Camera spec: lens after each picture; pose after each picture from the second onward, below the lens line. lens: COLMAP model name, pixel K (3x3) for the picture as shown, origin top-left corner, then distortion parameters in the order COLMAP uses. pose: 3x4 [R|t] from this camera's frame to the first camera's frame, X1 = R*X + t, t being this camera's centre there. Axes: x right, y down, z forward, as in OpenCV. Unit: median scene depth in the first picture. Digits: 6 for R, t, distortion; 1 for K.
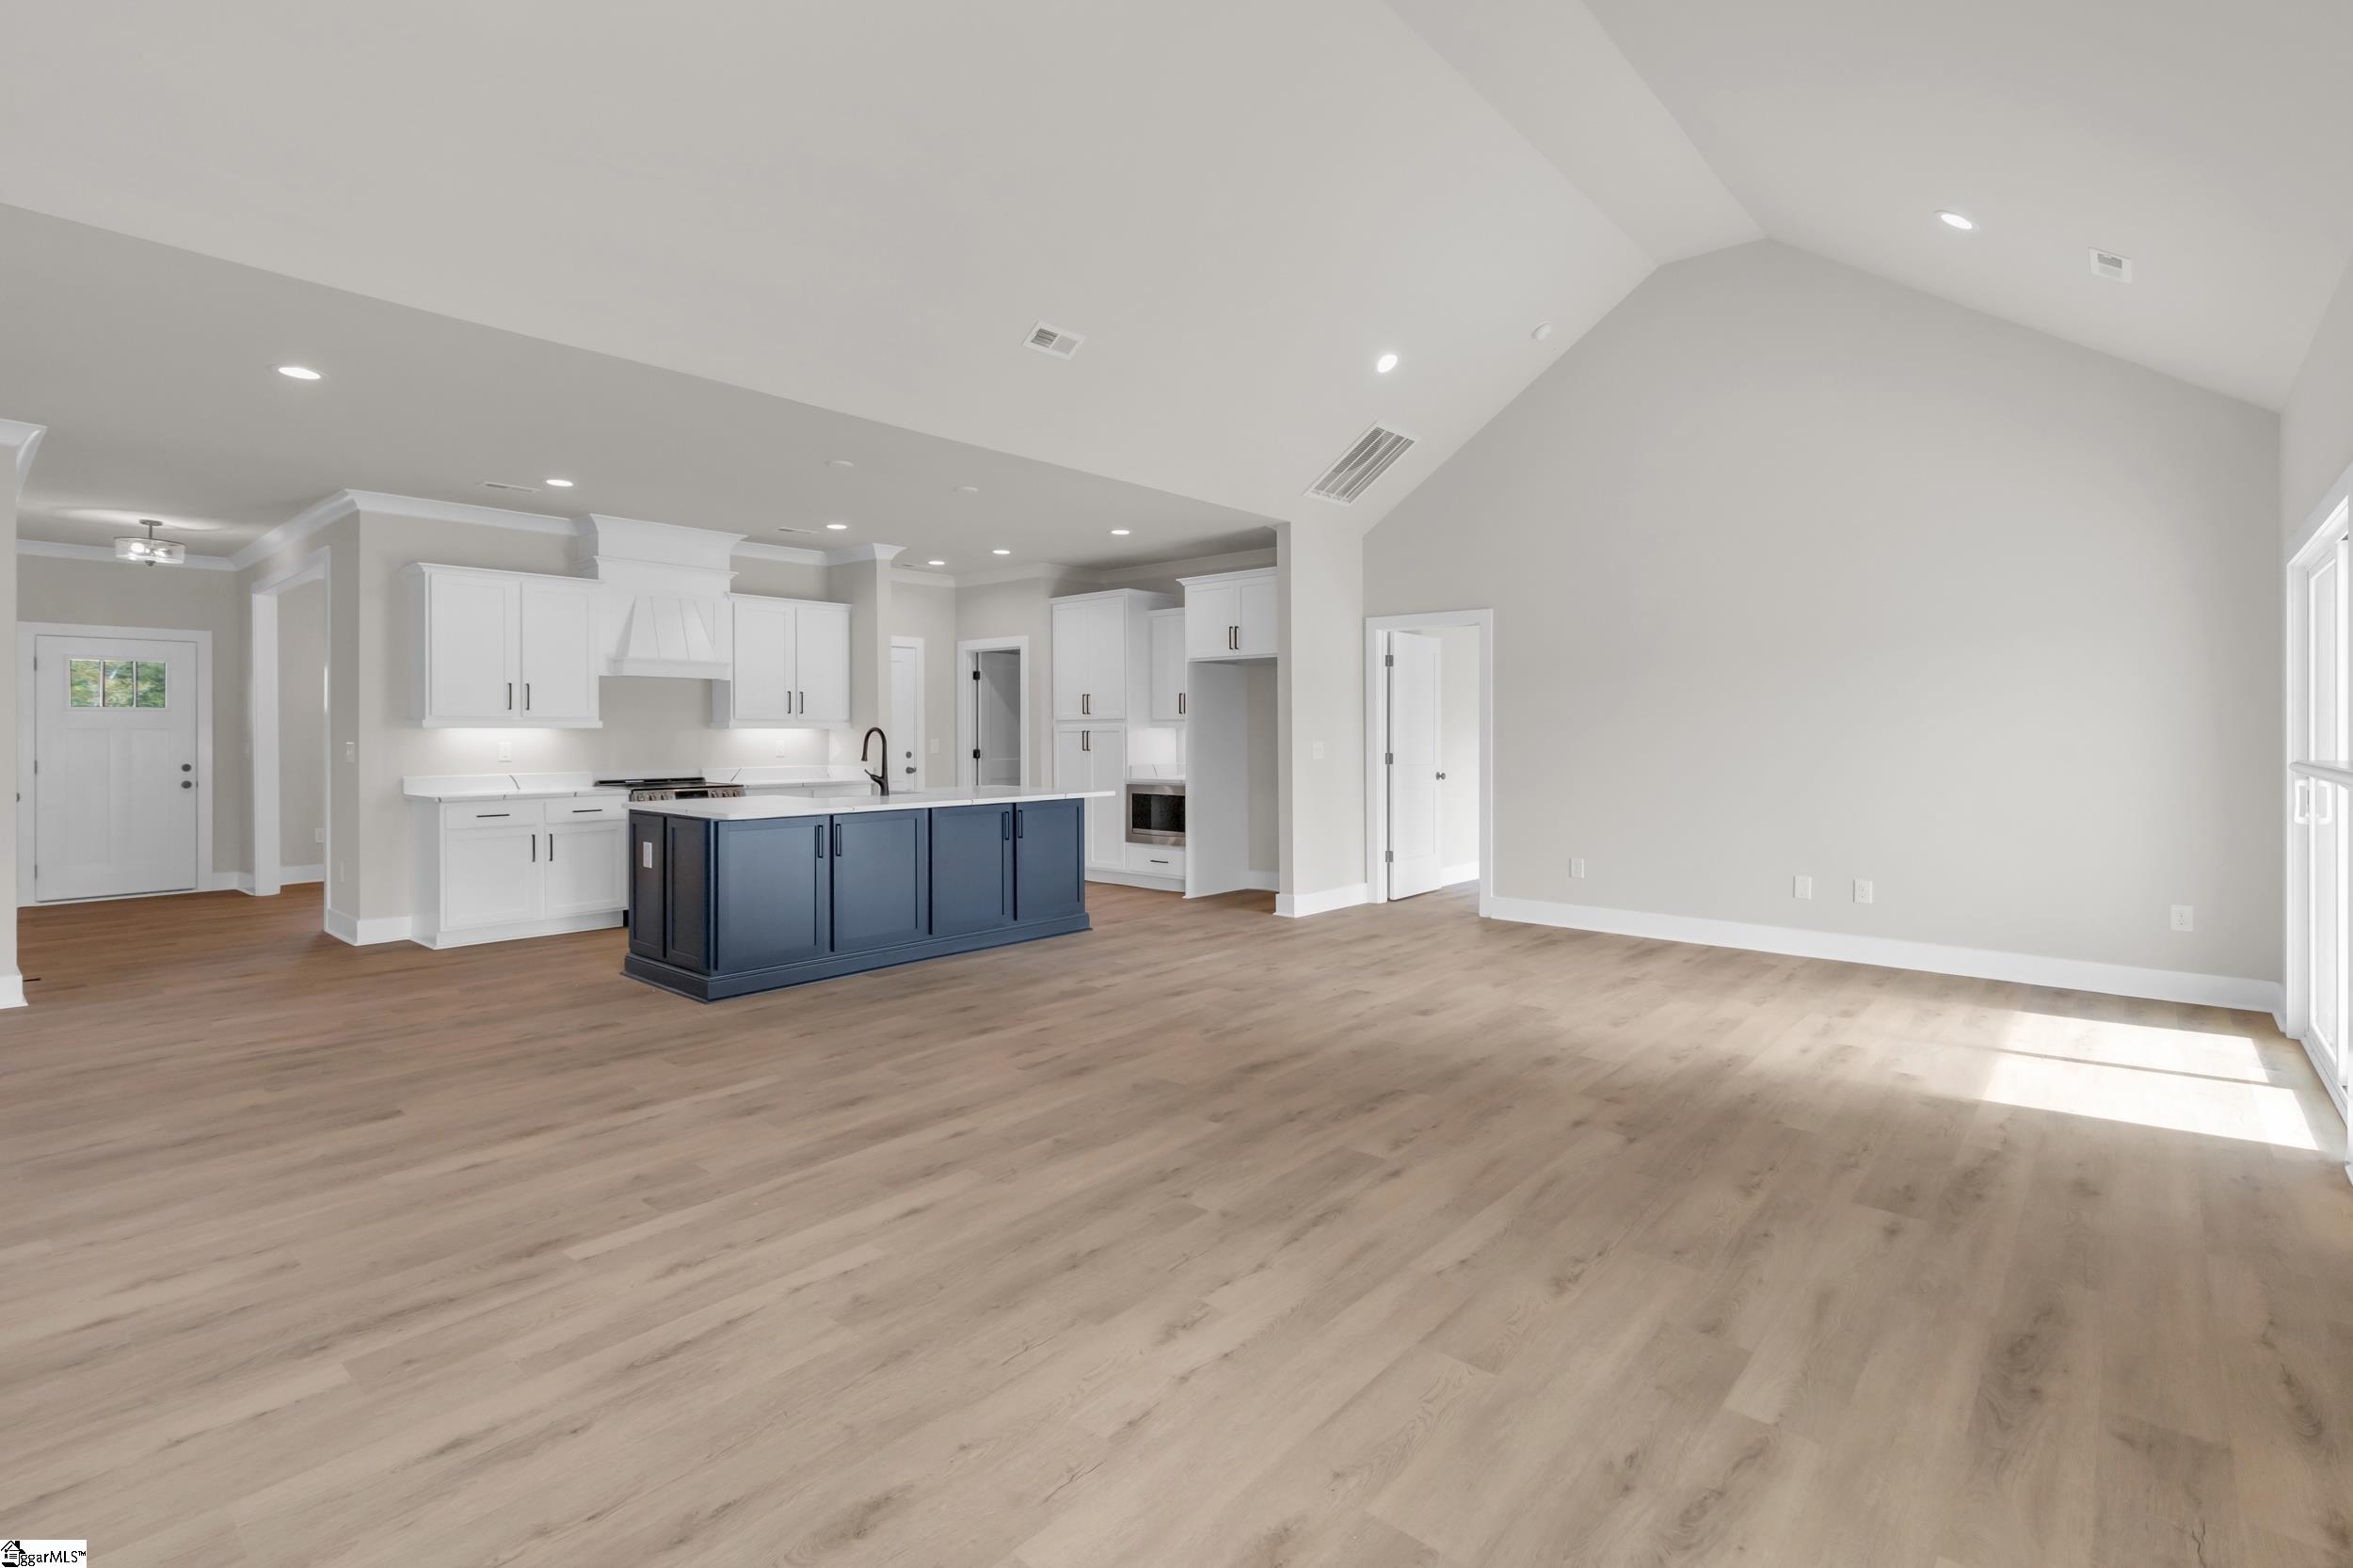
lens RADIAL K [[1076.2, 0, 1202.1], [0, 1076.2, 741.0], [0, 0, 1]] dist [0.005476, -0.000634]
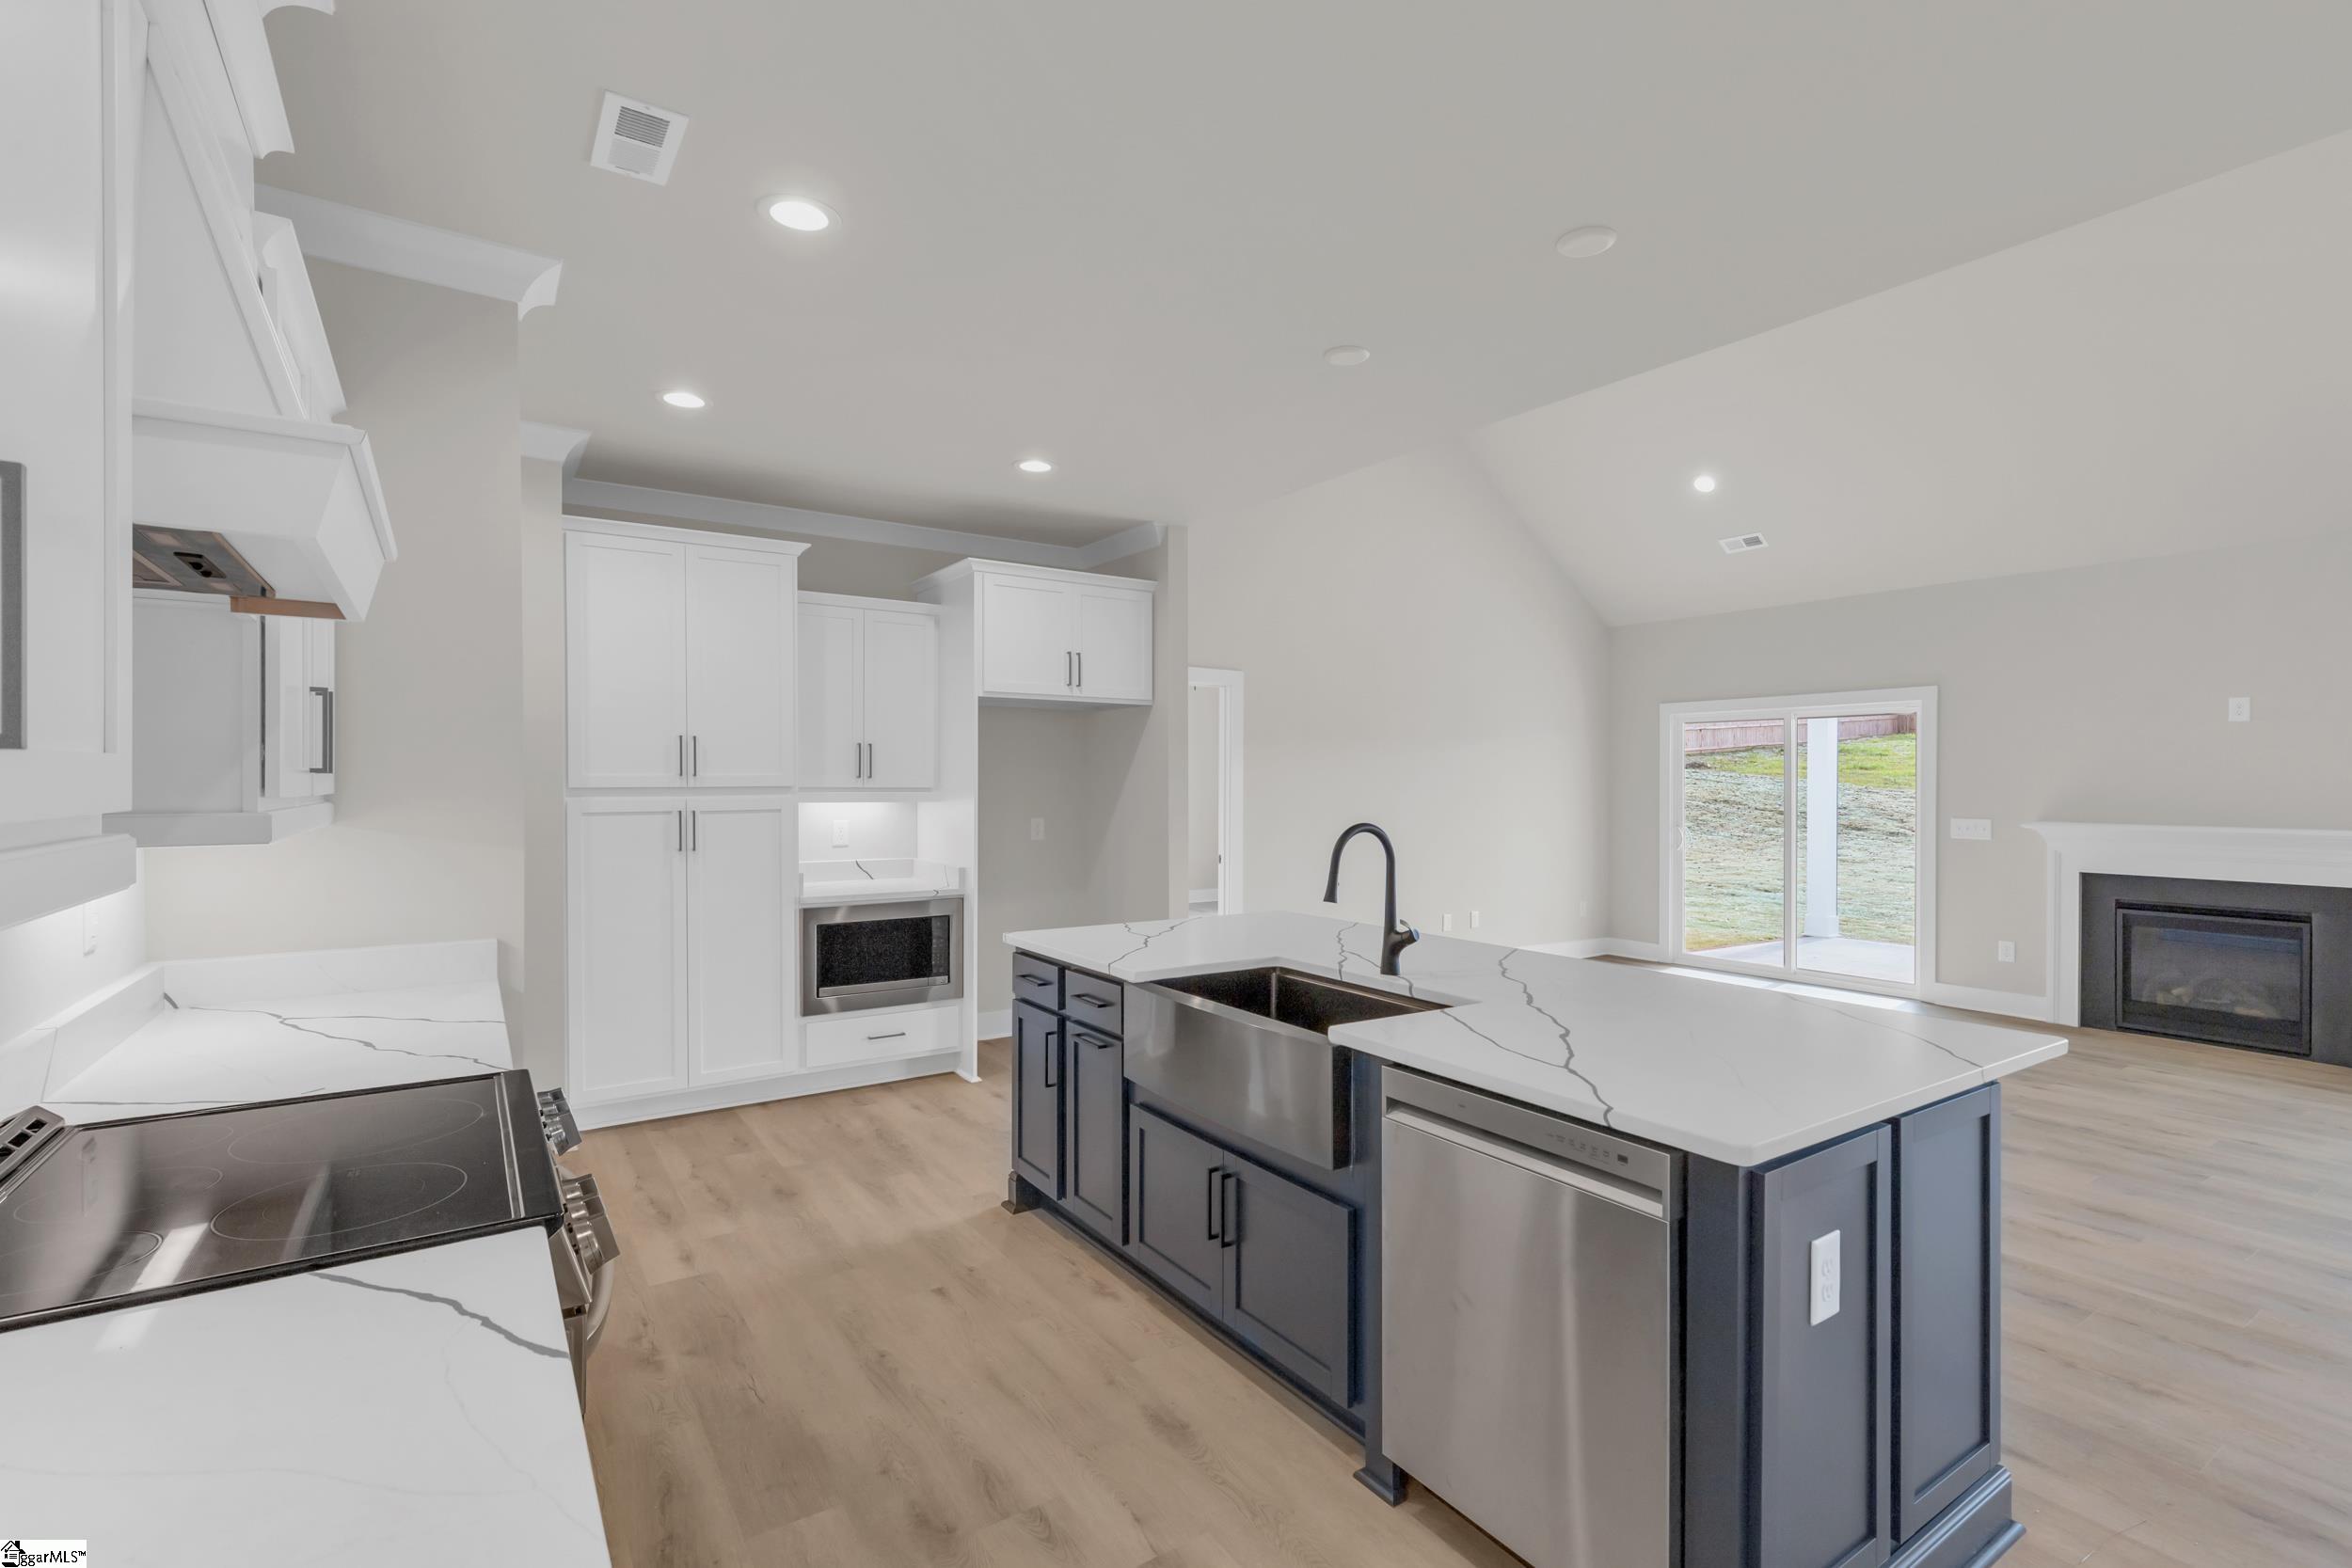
lens RADIAL K [[1075.6, 0, 1183.2], [0, 1075.6, 783.0], [0, 0, 1]] dist [0.005476, -0.000634]
pose [[0.282866, 0.002361, 0.959157, -1.358494], [0.002937, 0.999990, -0.003327, -0.051437], [-0.959155, 0.003758, 0.282856, 1.698525]]
